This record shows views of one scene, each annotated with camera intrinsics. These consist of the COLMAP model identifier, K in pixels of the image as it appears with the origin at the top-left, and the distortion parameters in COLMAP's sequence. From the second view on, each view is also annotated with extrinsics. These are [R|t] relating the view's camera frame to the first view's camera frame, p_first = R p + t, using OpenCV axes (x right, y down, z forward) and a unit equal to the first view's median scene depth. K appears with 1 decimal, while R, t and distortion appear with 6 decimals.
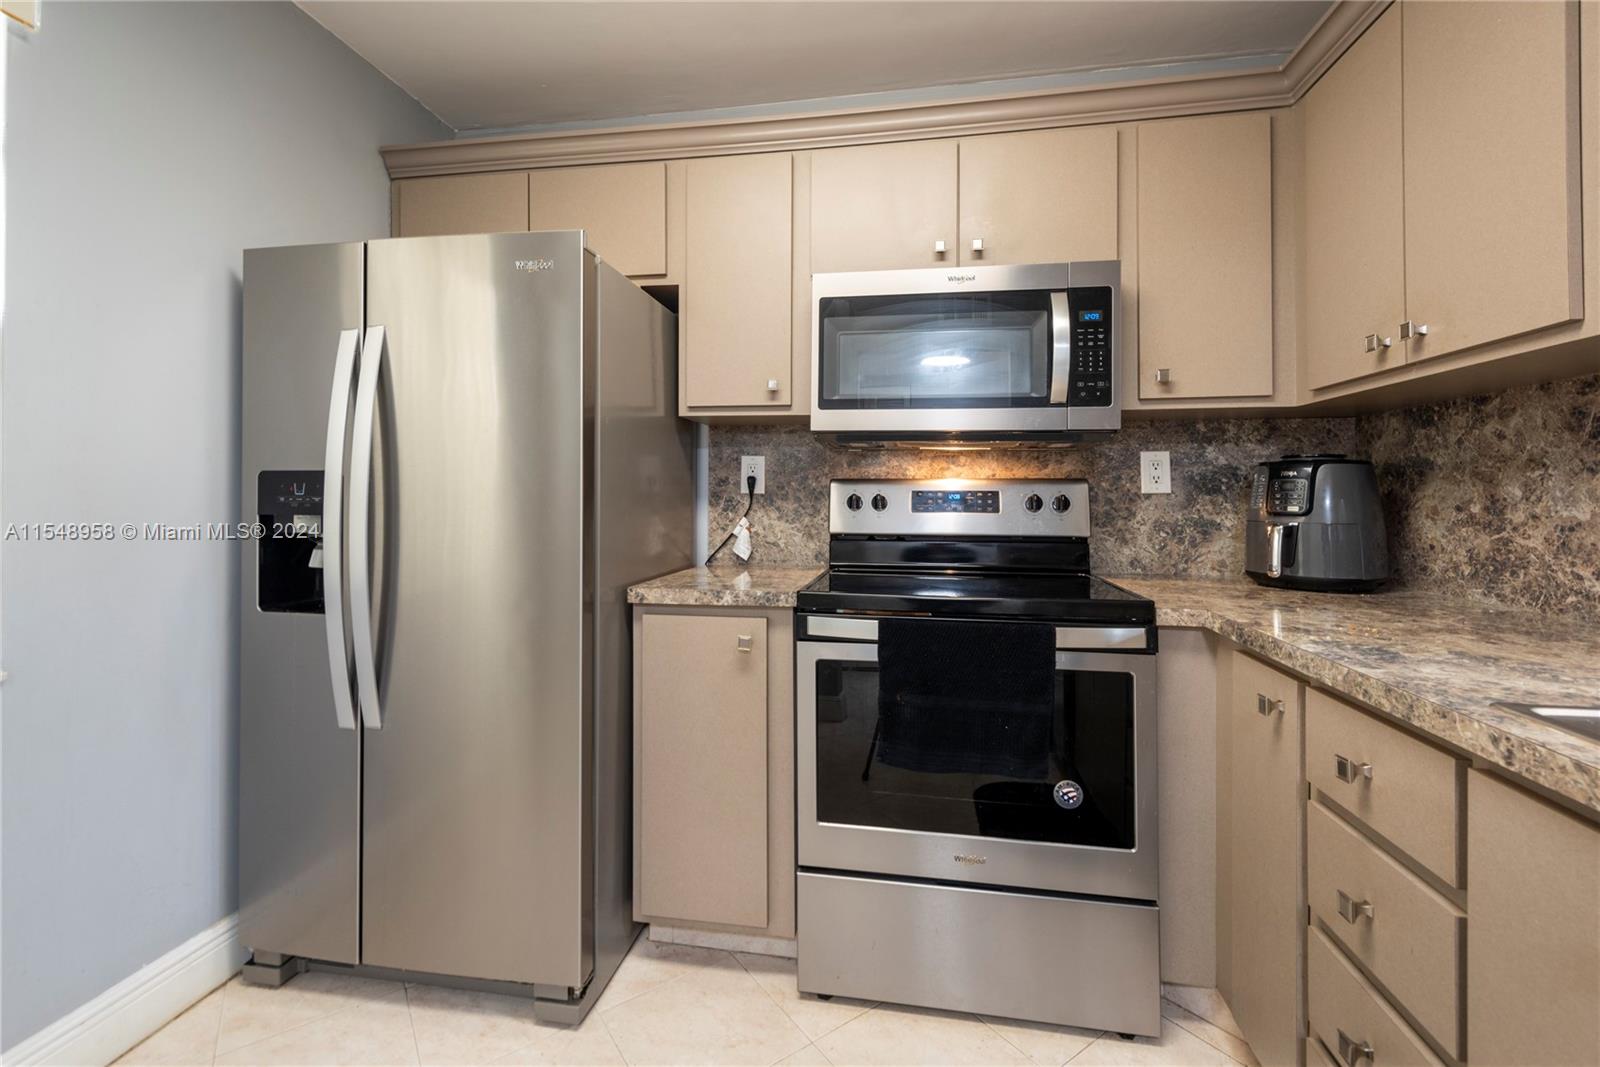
lens RADIAL K [[688.3, 0, 793.5], [0, 688.3, 512.0], [0, 0, 1]] dist [-0.000349, -0.000527]
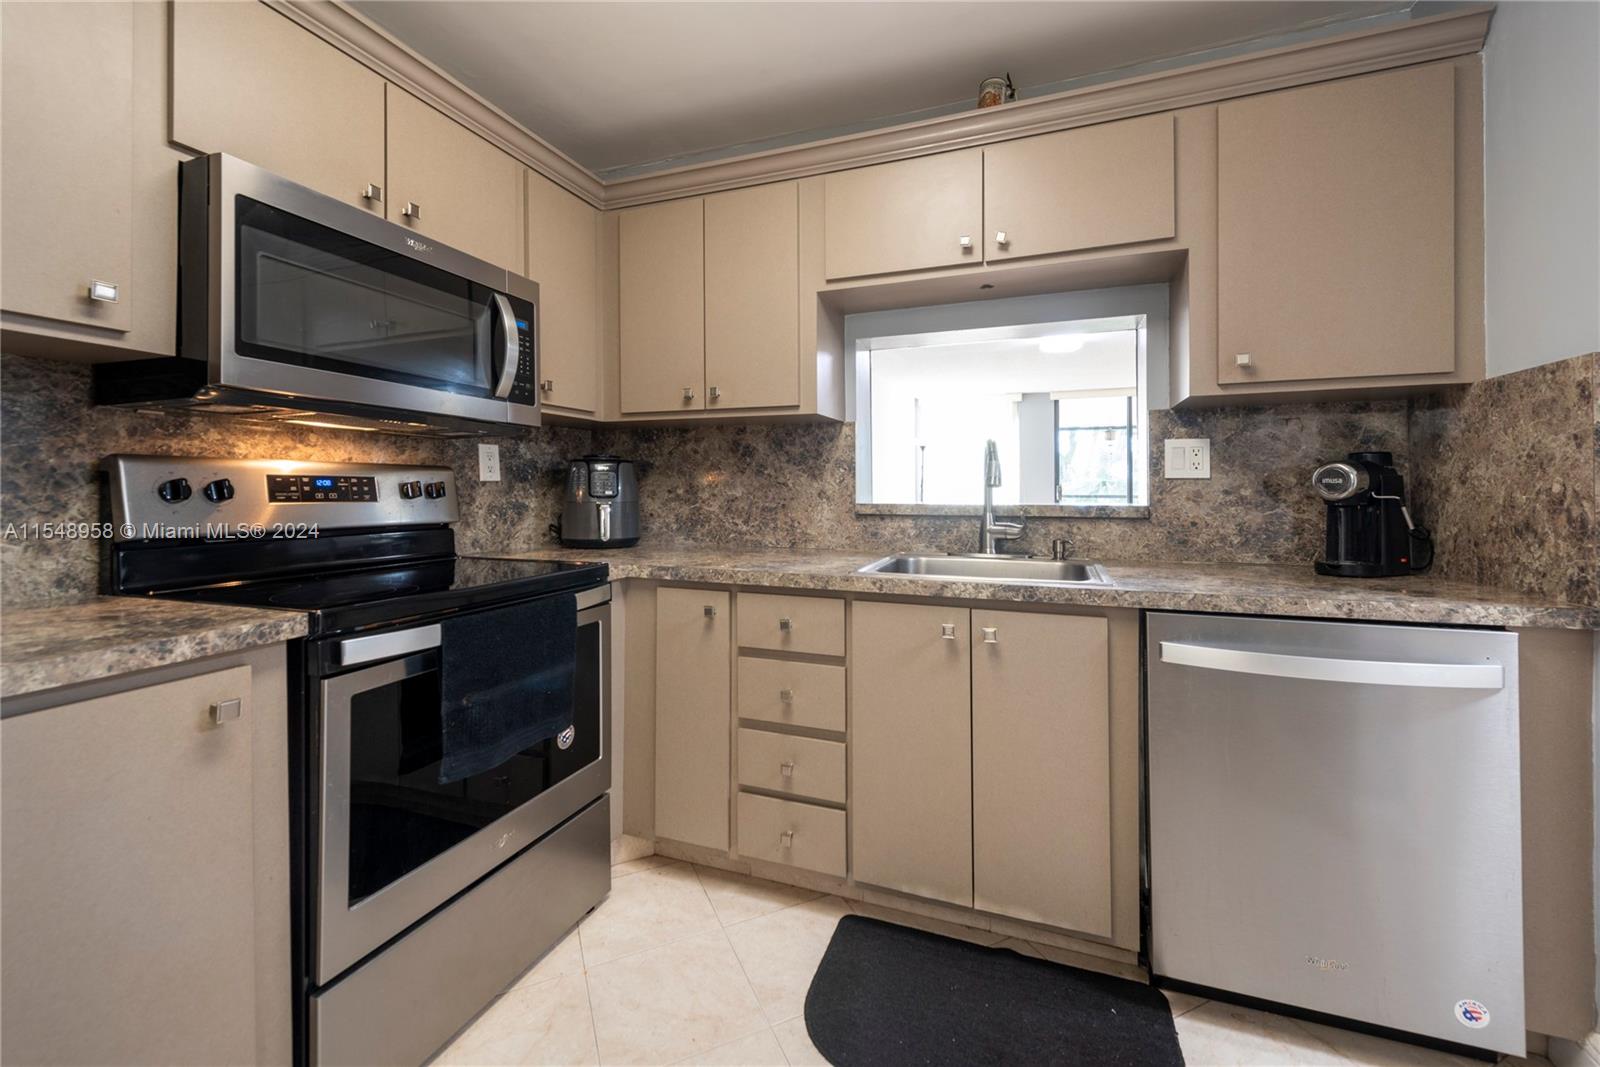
lens RADIAL K [[650.2, 0, 809.7], [0, 650.2, 504.0], [0, 0, 1]] dist [0.003215, -0.000124]
pose [[0.168391, -0.026108, 0.985375, -0.547092], [0.020266, 0.999530, 0.023020, -0.003687], [-0.985512, 0.016093, 0.168841, 0.349551]]
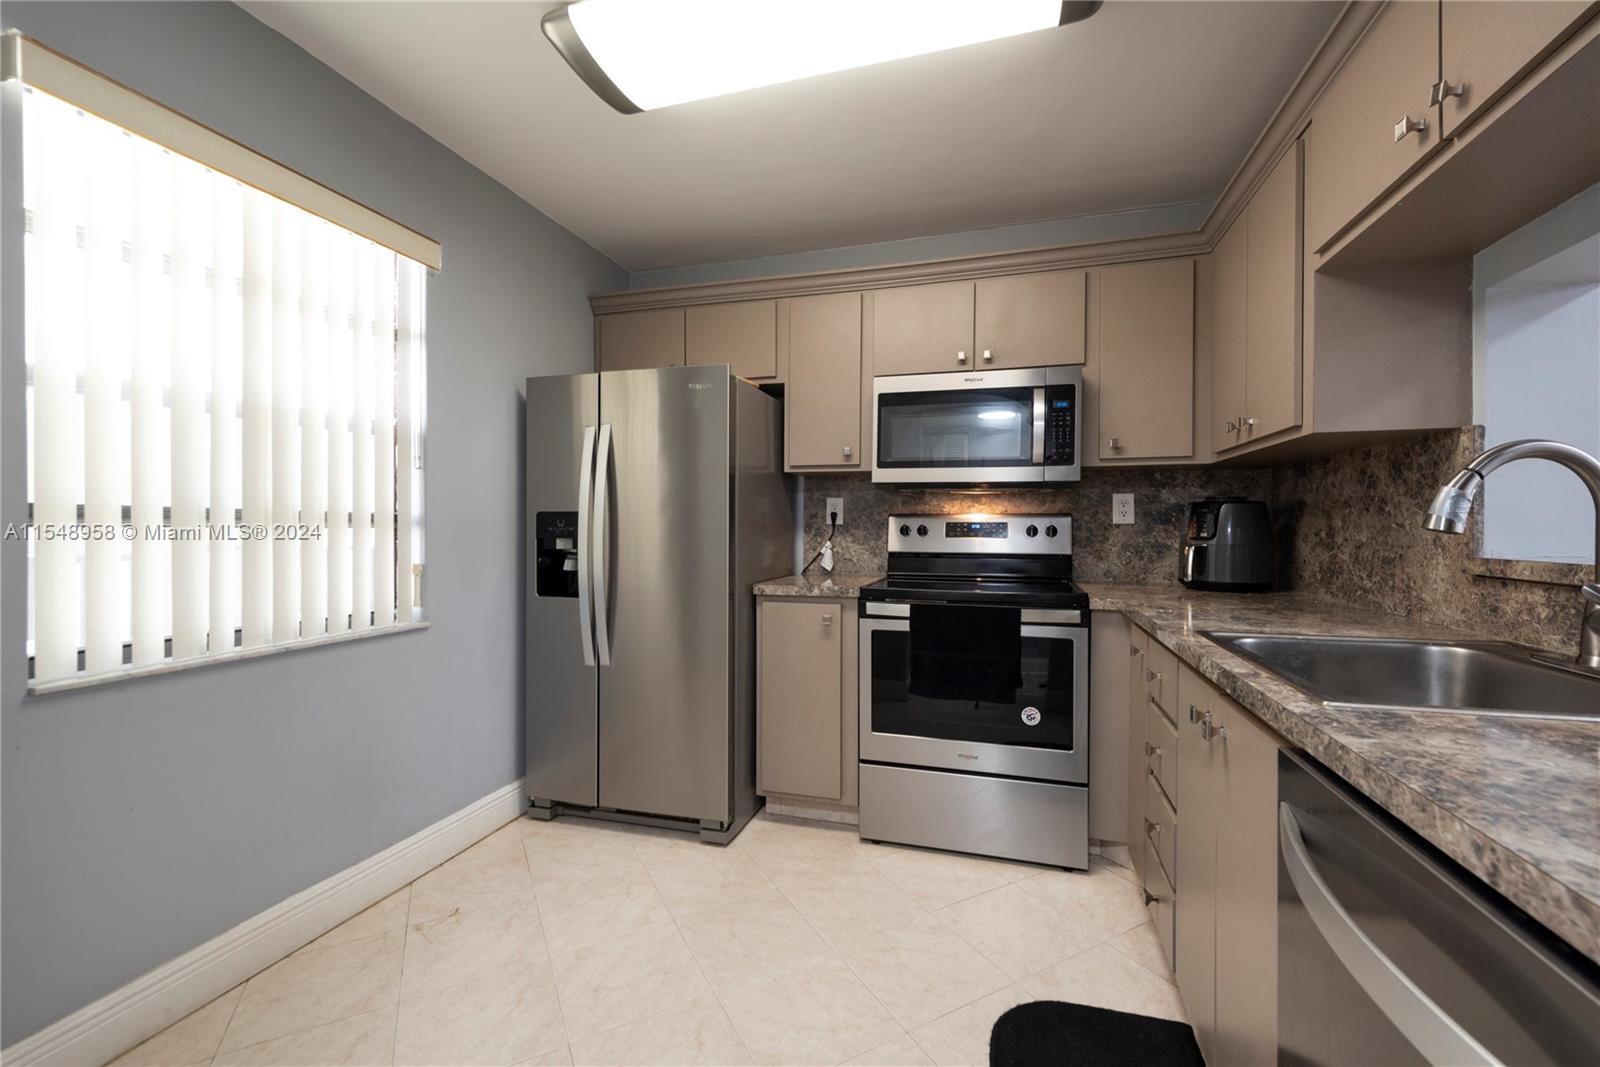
lens RADIAL K [[651.1, 0, 802.1], [0, 651.1, 568.2], [0, 0, 1]] dist [-0.001224, -0.000582]
pose [[0.992533, 0.006521, -0.121805, 0.051638], [-0.001255, 0.999063, 0.043259, 0.007515], [0.121973, -0.042783, 0.991611, -0.465024]]
